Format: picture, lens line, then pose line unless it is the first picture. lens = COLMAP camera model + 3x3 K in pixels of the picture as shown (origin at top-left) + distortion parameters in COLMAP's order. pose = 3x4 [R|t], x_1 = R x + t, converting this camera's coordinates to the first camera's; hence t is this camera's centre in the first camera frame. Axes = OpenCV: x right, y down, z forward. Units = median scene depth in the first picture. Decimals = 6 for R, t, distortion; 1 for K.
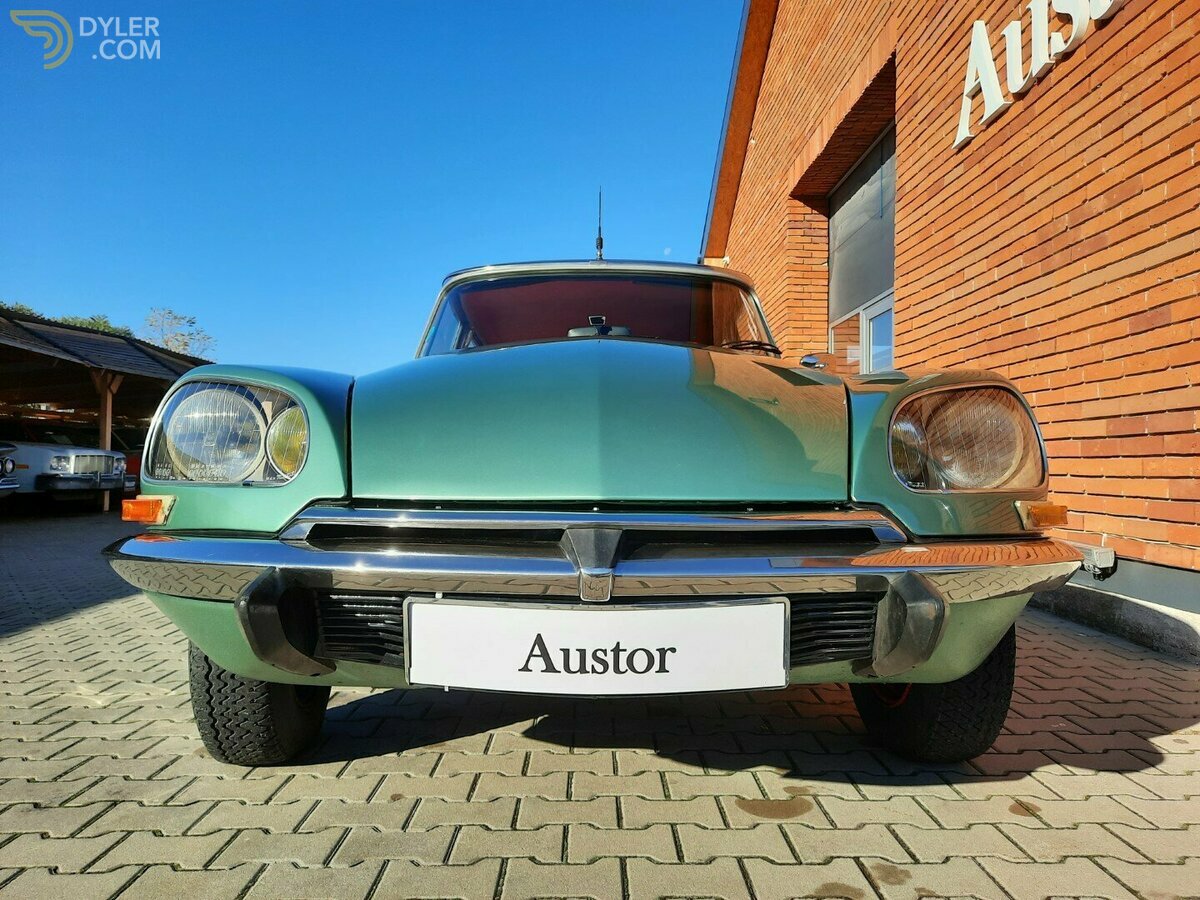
lens RADIAL K [[875.3, 0, 600.4], [0, 875.3, 447.9], [0, 0, 1]] dist [0.043858, -0.033506]
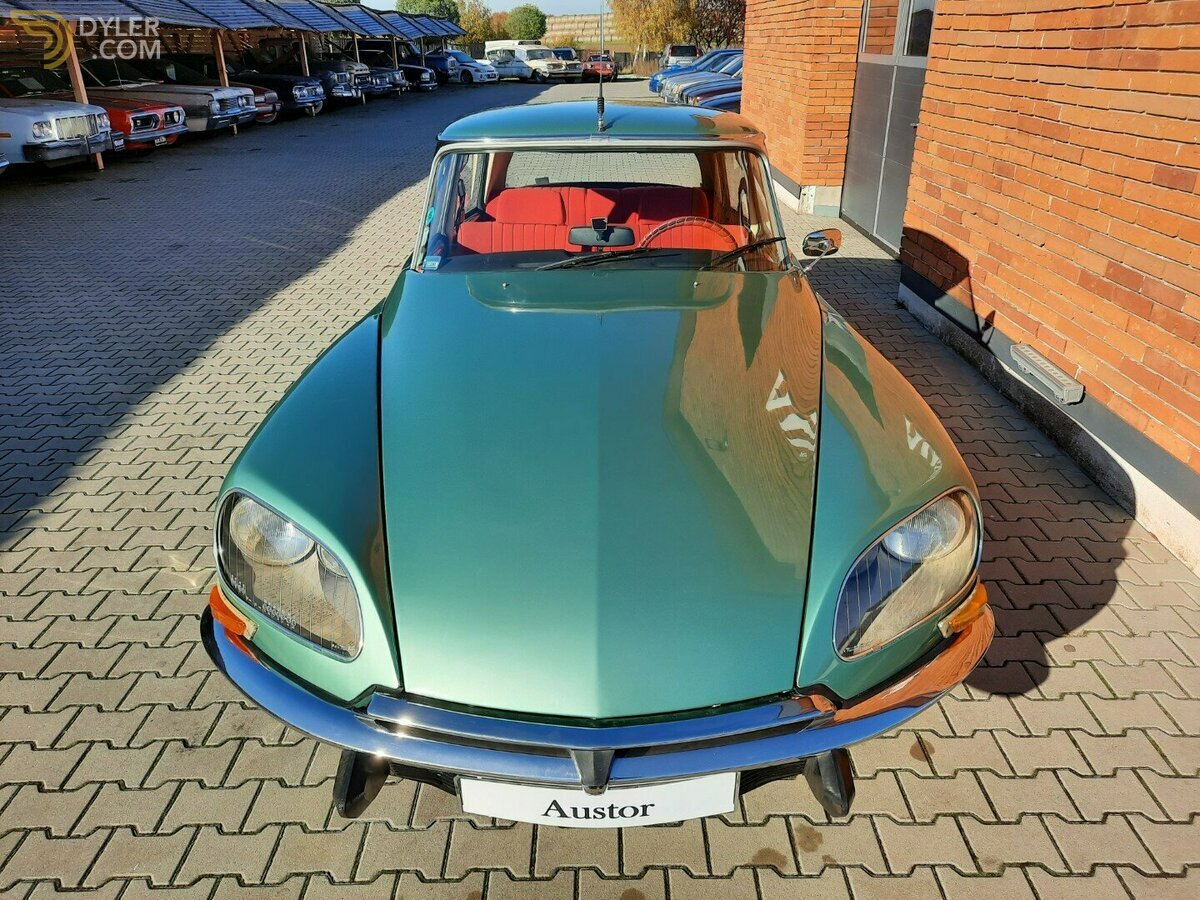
lens RADIAL K [[875.3, 0, 602.3], [0, 875.3, 437.4], [0, 0, 1]] dist [0.043858, -0.033506]
pose [[0.999875, -0.007895, -0.013709, 0.016025], [0.013143, 0.896870, 0.442098, -0.519154], [0.008805, -0.442223, 0.896862, 0.008747]]
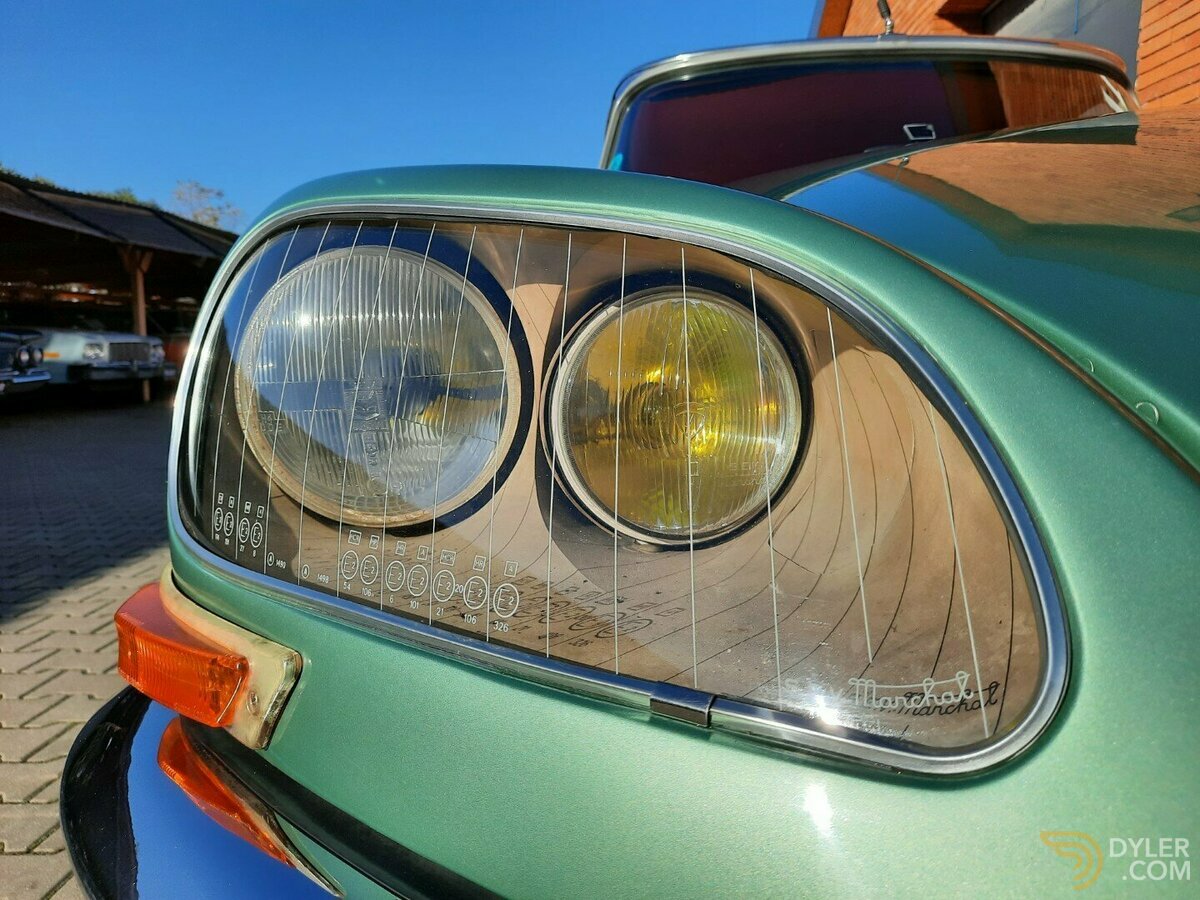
lens RADIAL K [[875.3, 0, 601.9], [0, 875.3, 454.9], [0, 0, 1]] dist [0.043858, -0.033506]
pose [[0.999290, -0.002592, -0.037592, -0.275938], [0.008064, 0.989227, 0.146170, -0.029101], [0.036809, -0.146369, 0.988545, 0.544962]]
